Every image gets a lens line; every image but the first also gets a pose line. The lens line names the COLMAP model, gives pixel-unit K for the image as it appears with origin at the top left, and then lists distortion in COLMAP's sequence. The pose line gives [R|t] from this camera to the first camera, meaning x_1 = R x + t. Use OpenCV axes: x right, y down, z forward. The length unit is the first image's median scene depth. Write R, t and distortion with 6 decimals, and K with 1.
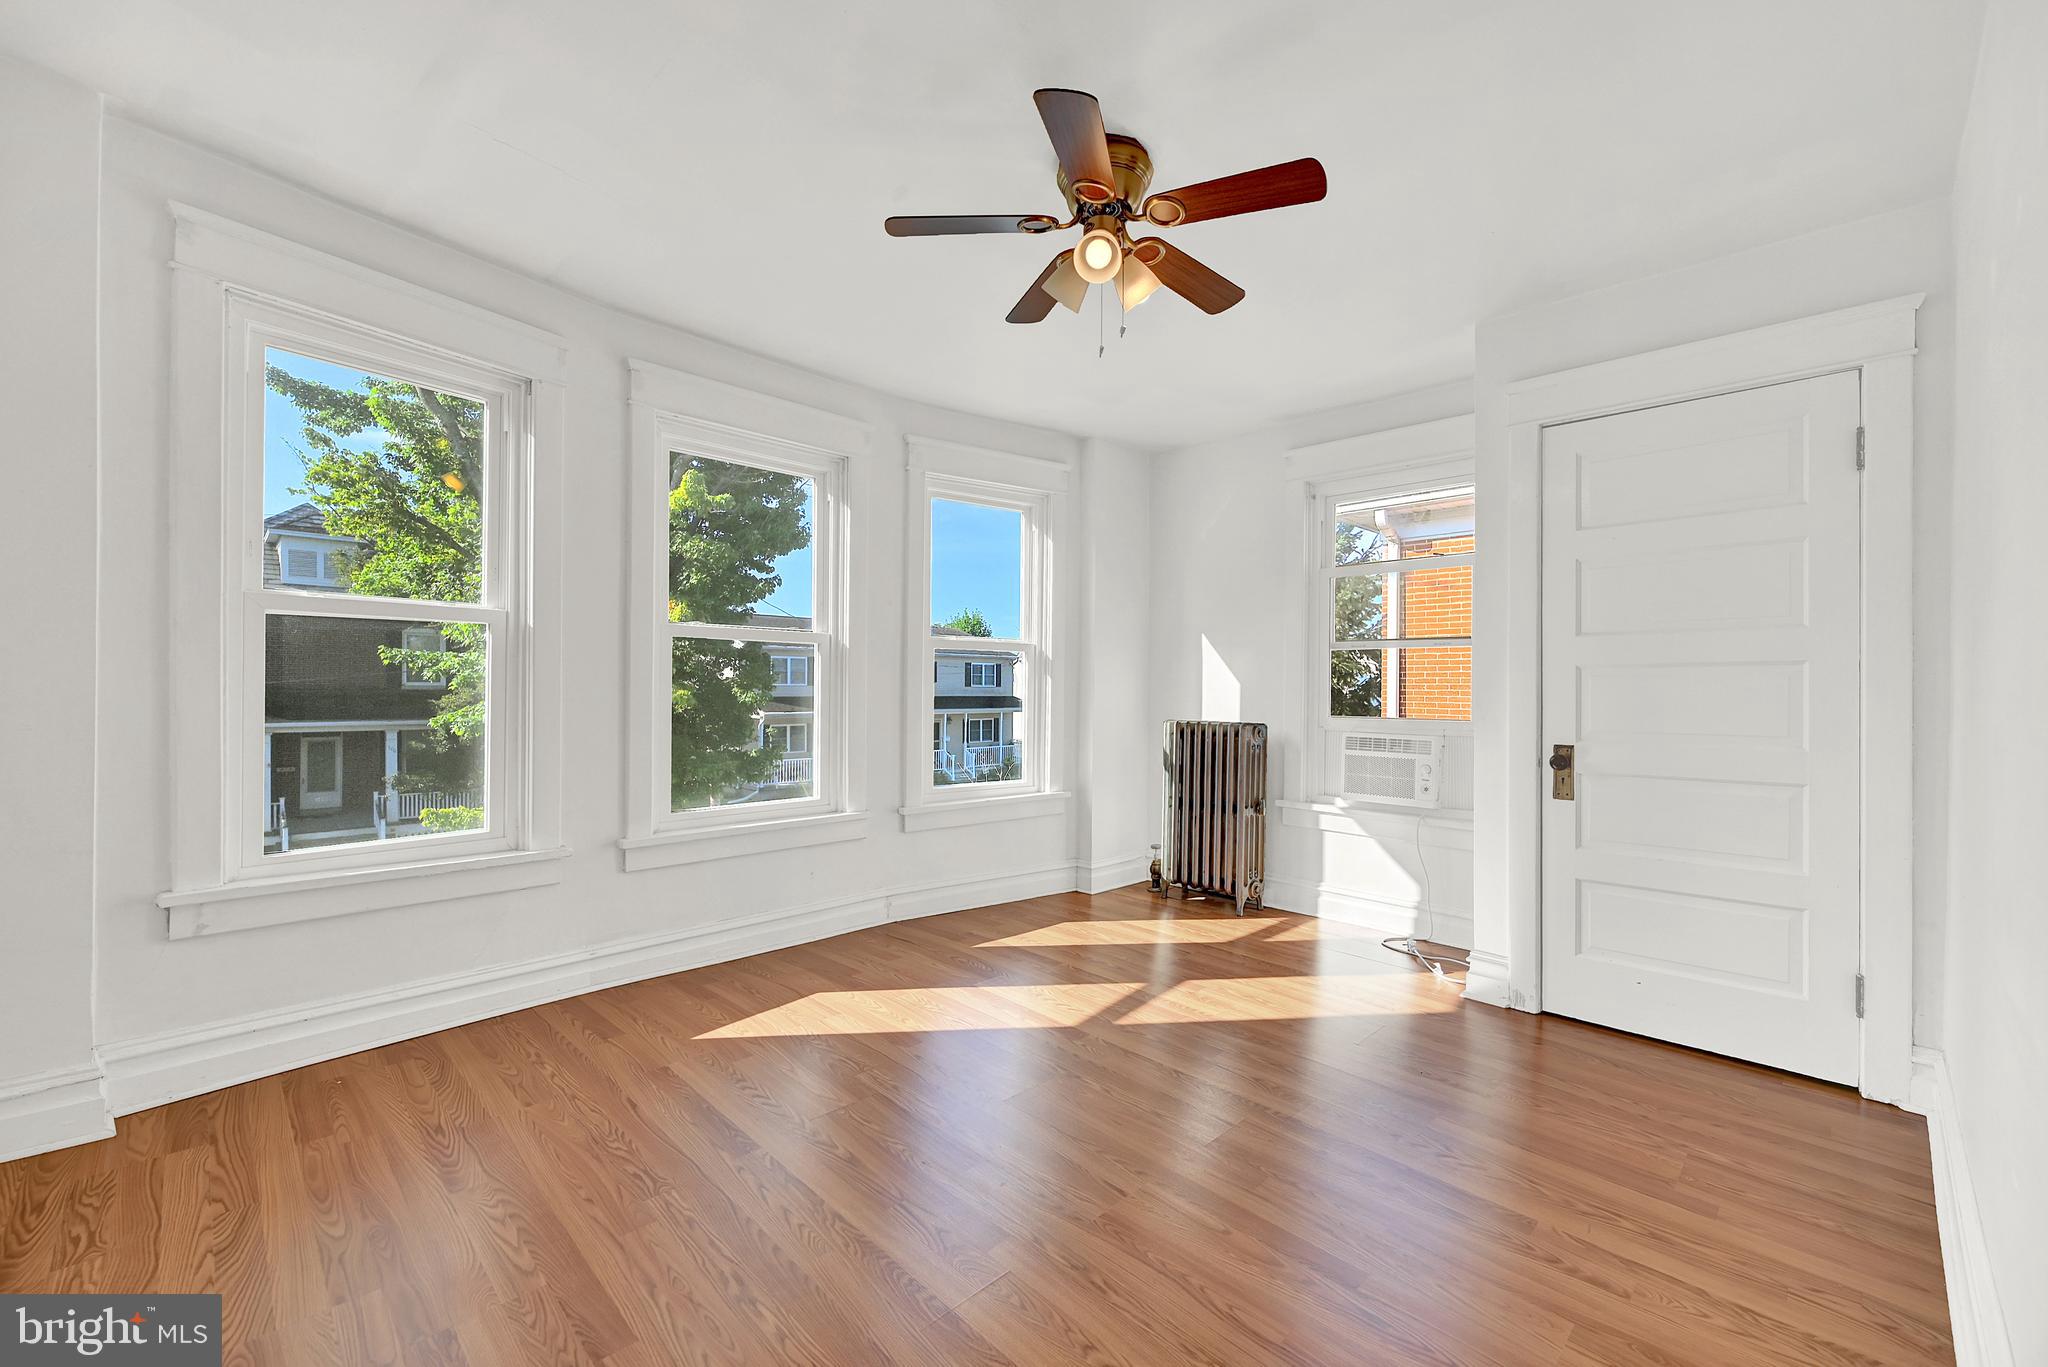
lens RADIAL K [[817.6, 0, 1048.3], [0, 817.6, 682.0], [0, 0, 1]] dist [-0.000367, 0.000138]
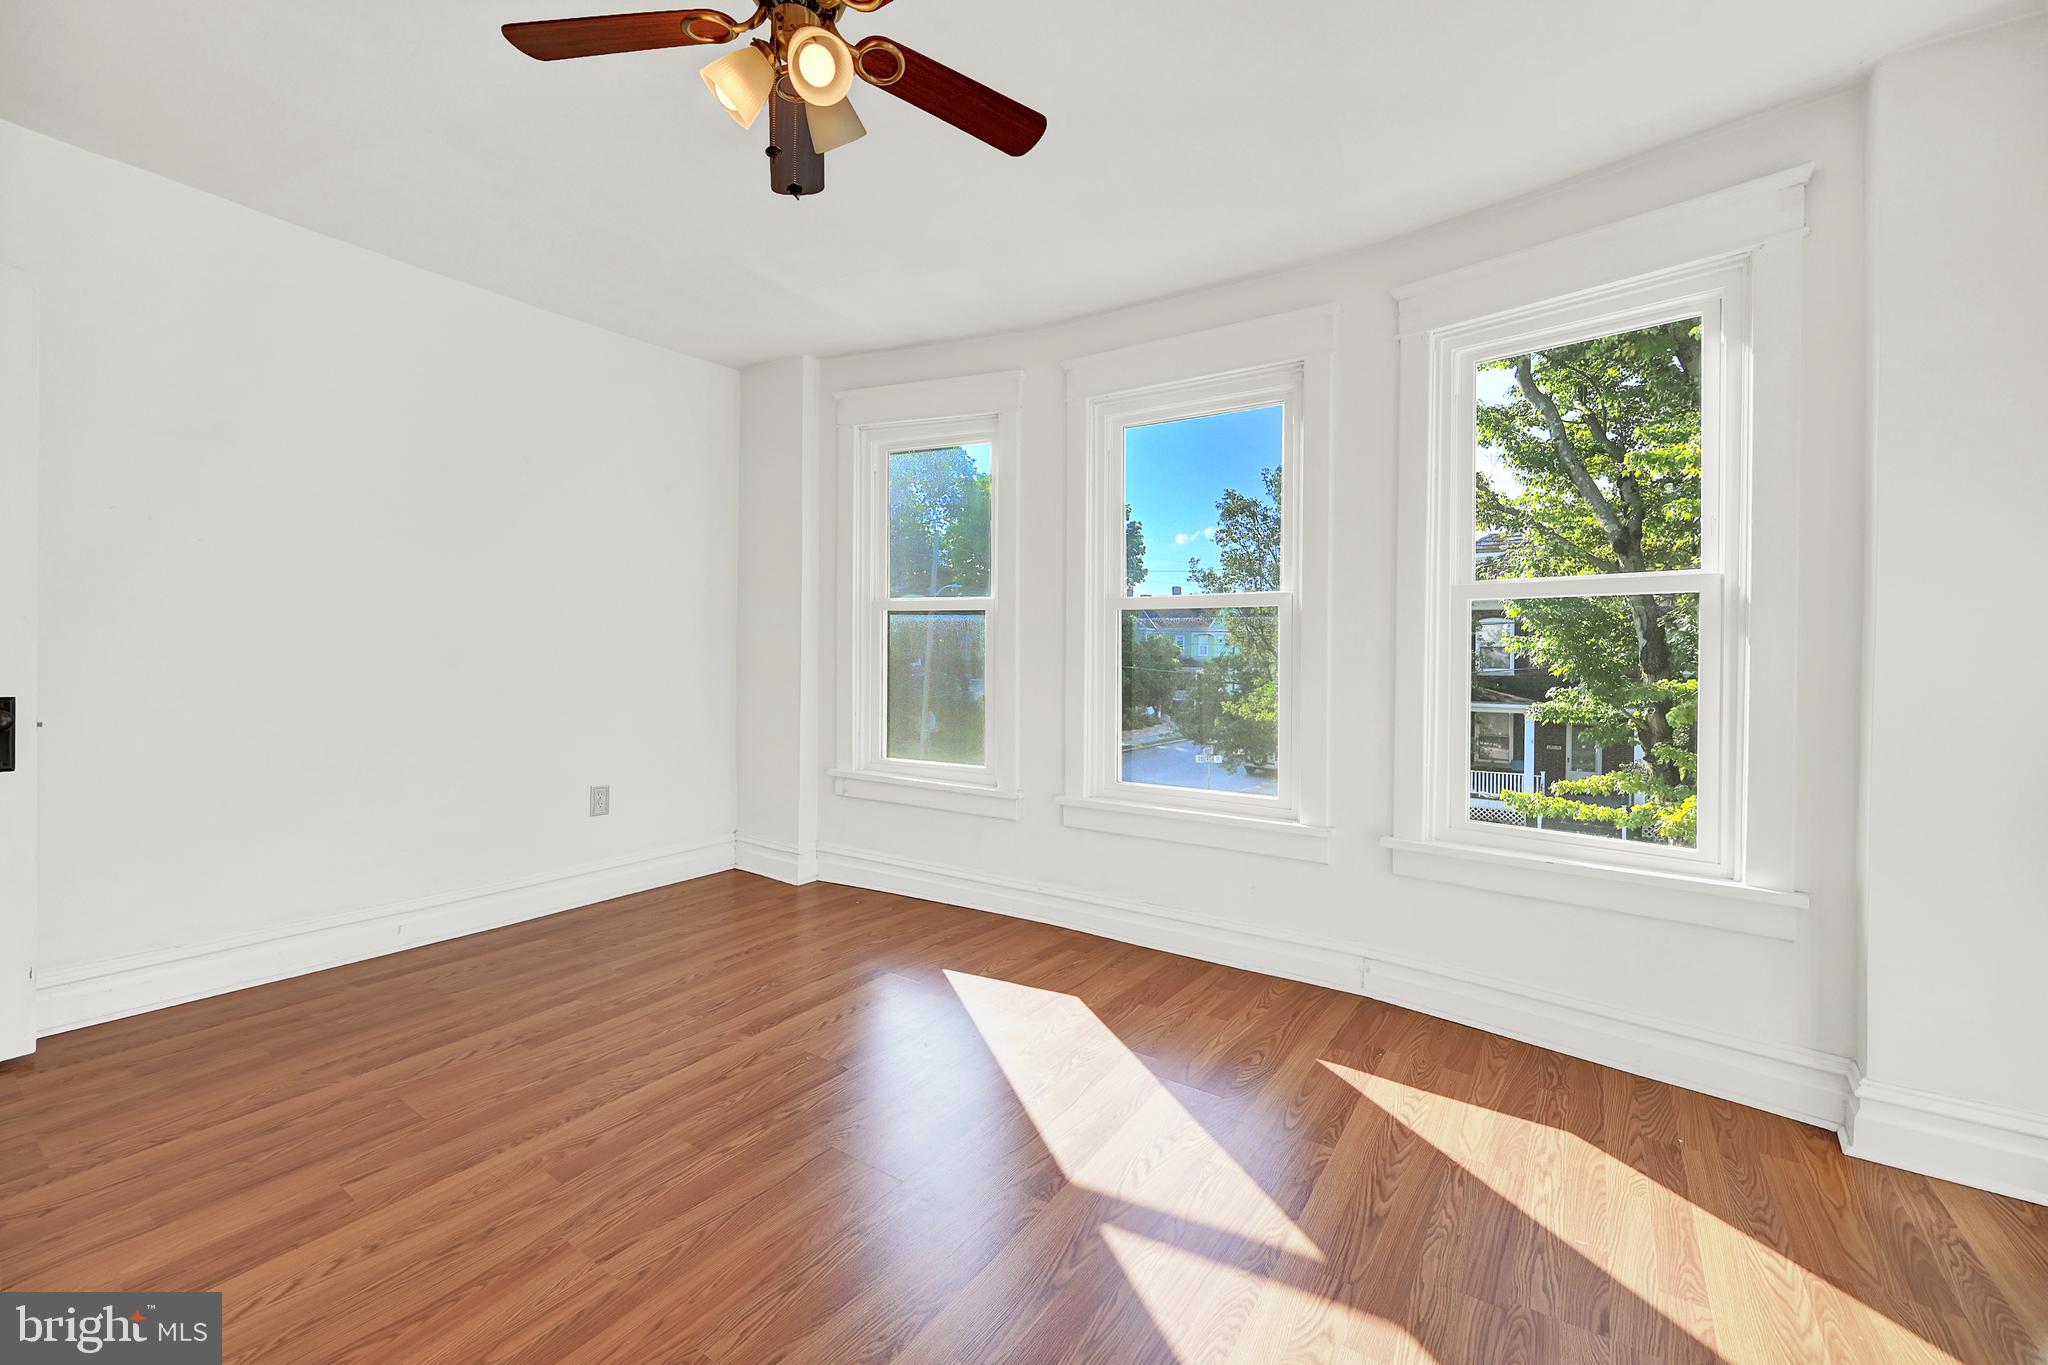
lens RADIAL K [[837.9, 0, 1027.9], [0, 837.9, 657.8], [0, 0, 1]] dist [0.000753, 0.000214]
pose [[0.181455, -0.009863, -0.983350, 0.621497], [-0.006965, 0.999912, -0.011314, 0.020334], [0.983375, 0.008902, 0.181371, 0.786184]]
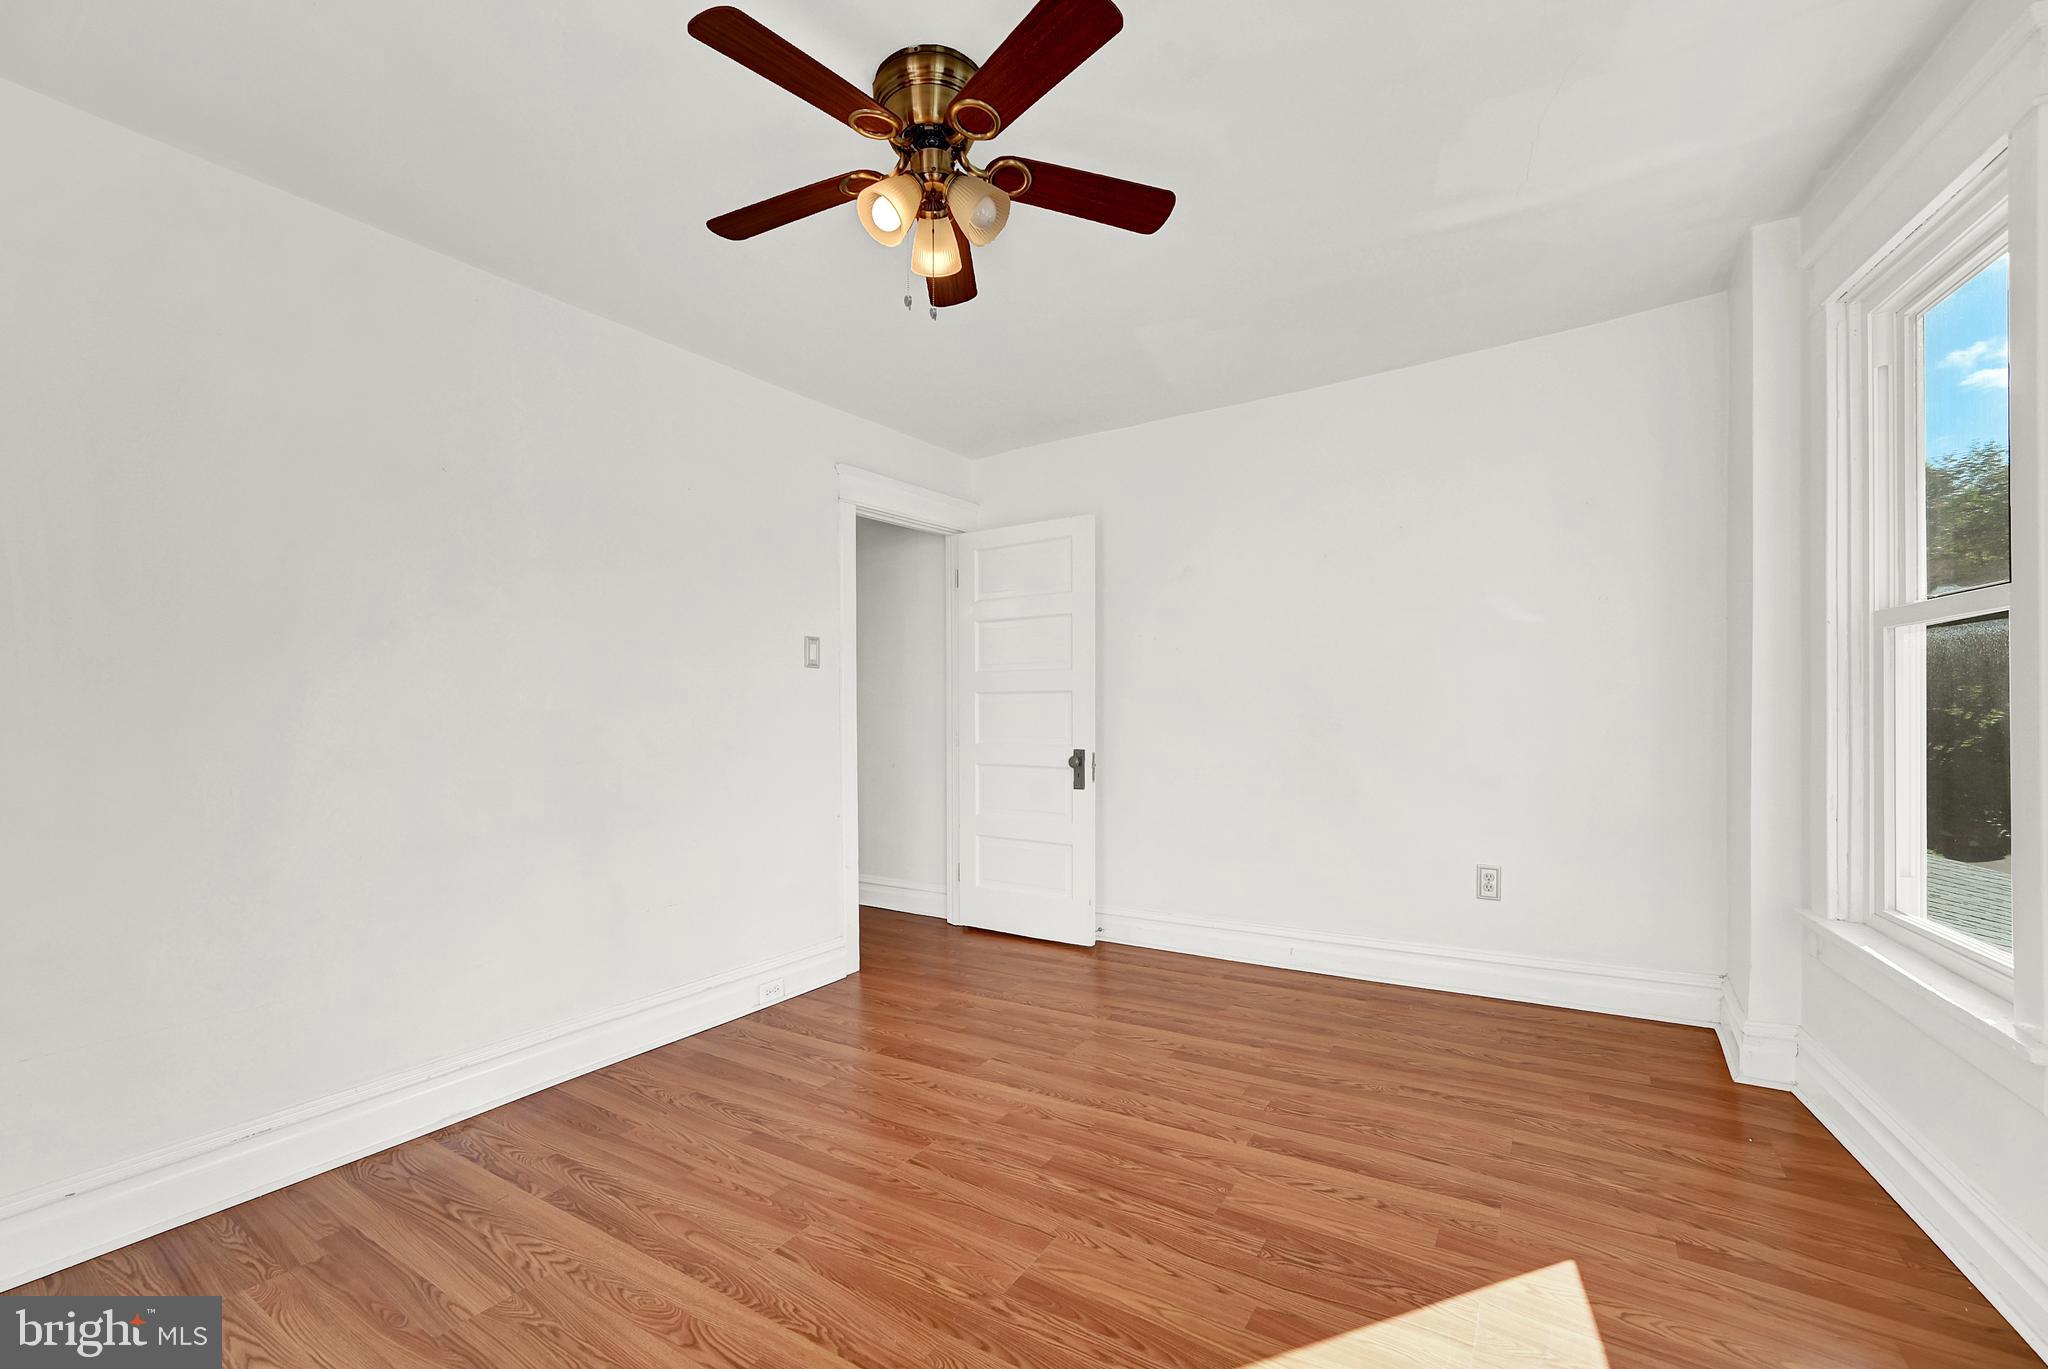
lens RADIAL K [[859.7, 0, 1017.6], [0, 859.7, 720.2], [0, 0, 1]] dist [0.000672, -0.000092]
pose [[-0.981503, 0.004684, -0.191388, 0.108380], [0.004512, 0.999989, 0.001331, 0.003258], [0.191392, 0.000443, -0.981514, 1.381748]]
